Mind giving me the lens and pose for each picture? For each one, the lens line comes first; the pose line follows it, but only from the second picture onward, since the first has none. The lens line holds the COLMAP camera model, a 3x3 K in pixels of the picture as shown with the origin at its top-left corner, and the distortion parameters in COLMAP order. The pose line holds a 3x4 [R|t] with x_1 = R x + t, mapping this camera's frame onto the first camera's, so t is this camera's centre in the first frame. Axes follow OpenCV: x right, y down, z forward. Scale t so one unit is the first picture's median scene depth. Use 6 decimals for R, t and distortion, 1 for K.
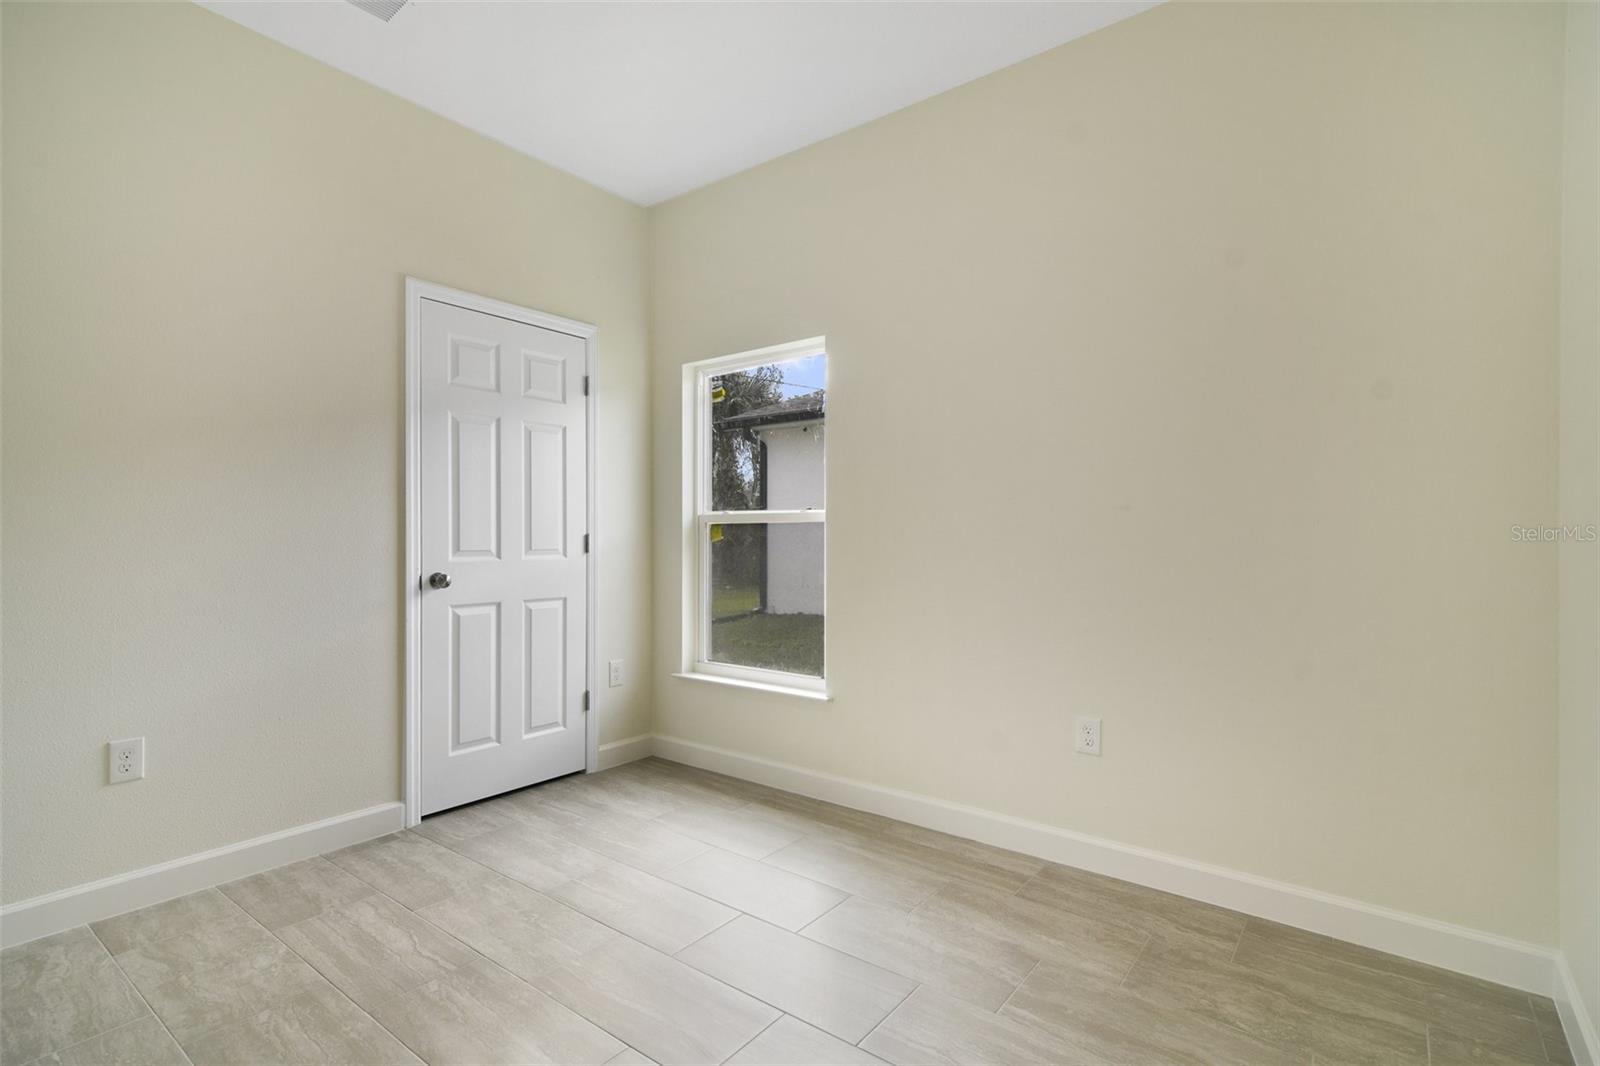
lens RADIAL K [[758.7, 0, 800.0], [0, 758.7, 533.0], [0, 0, 1]] dist [0.004633, -0.000138]
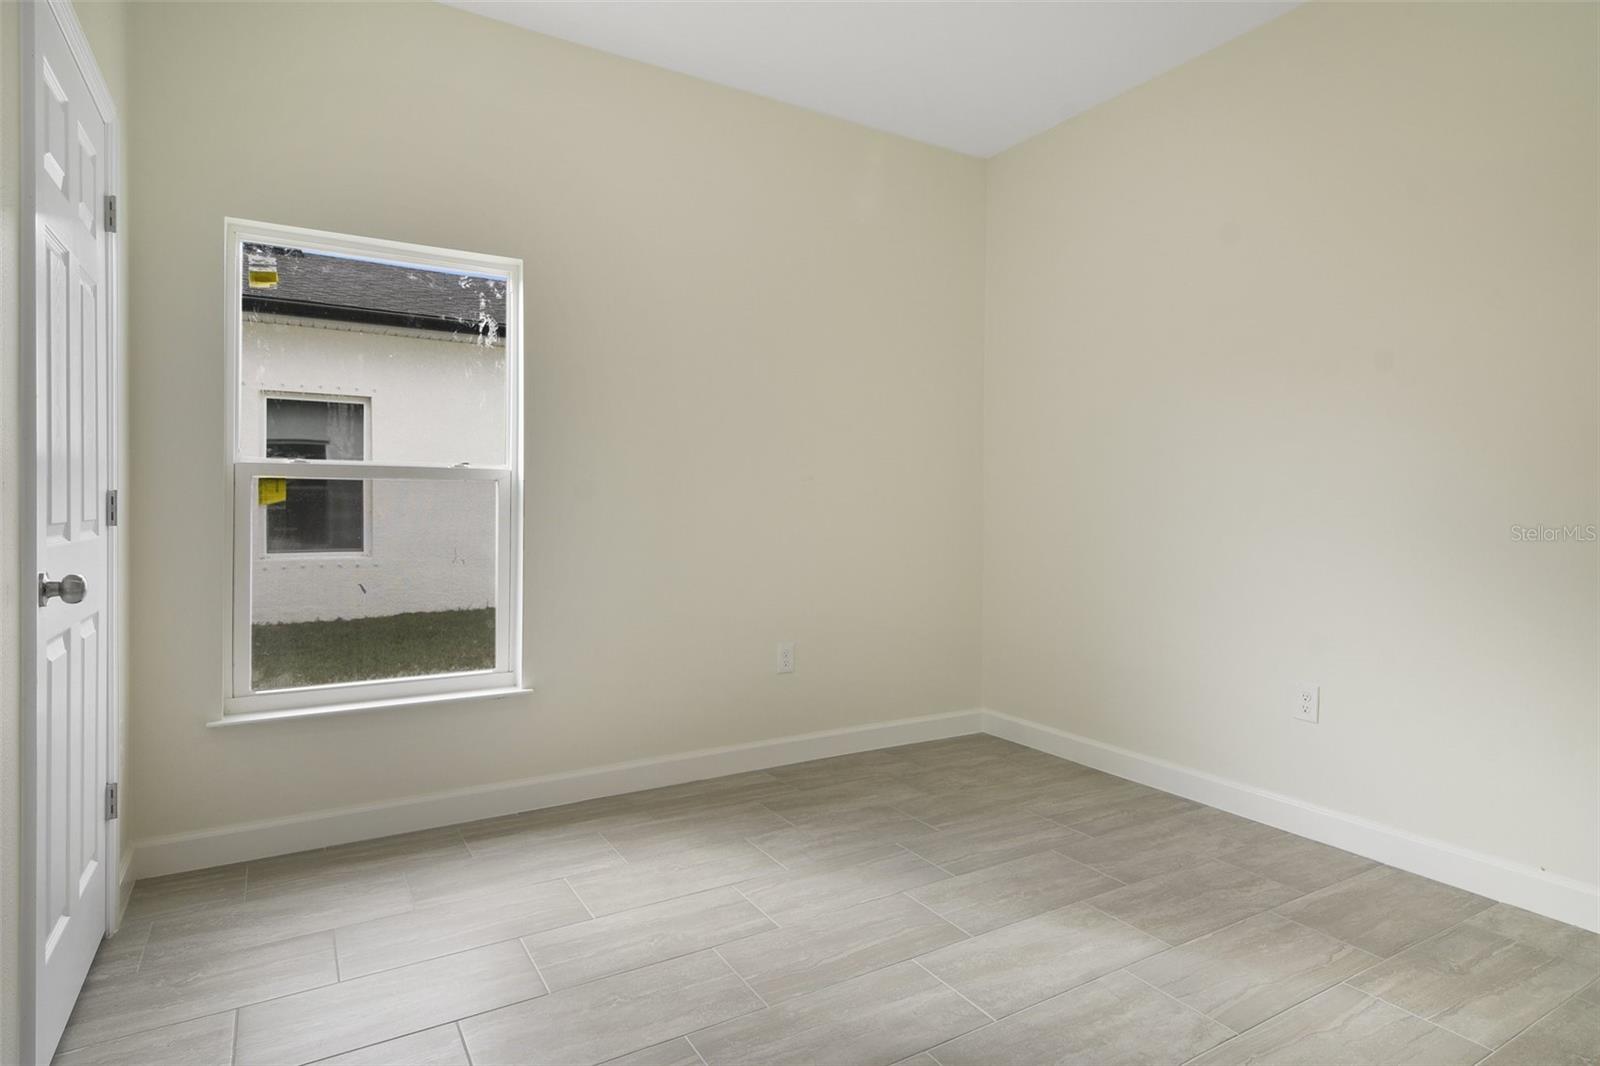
lens RADIAL K [[884.0, 0, 807.3], [0, 884.0, 511.6], [0, 0, 1]] dist [-0.004288, -0.001619]
pose [[0.358884, -0.012127, 0.933303, -0.946965], [-0.004539, 0.999881, 0.014737, 0.005654], [-0.933371, -0.009525, 0.358786, 0.443274]]
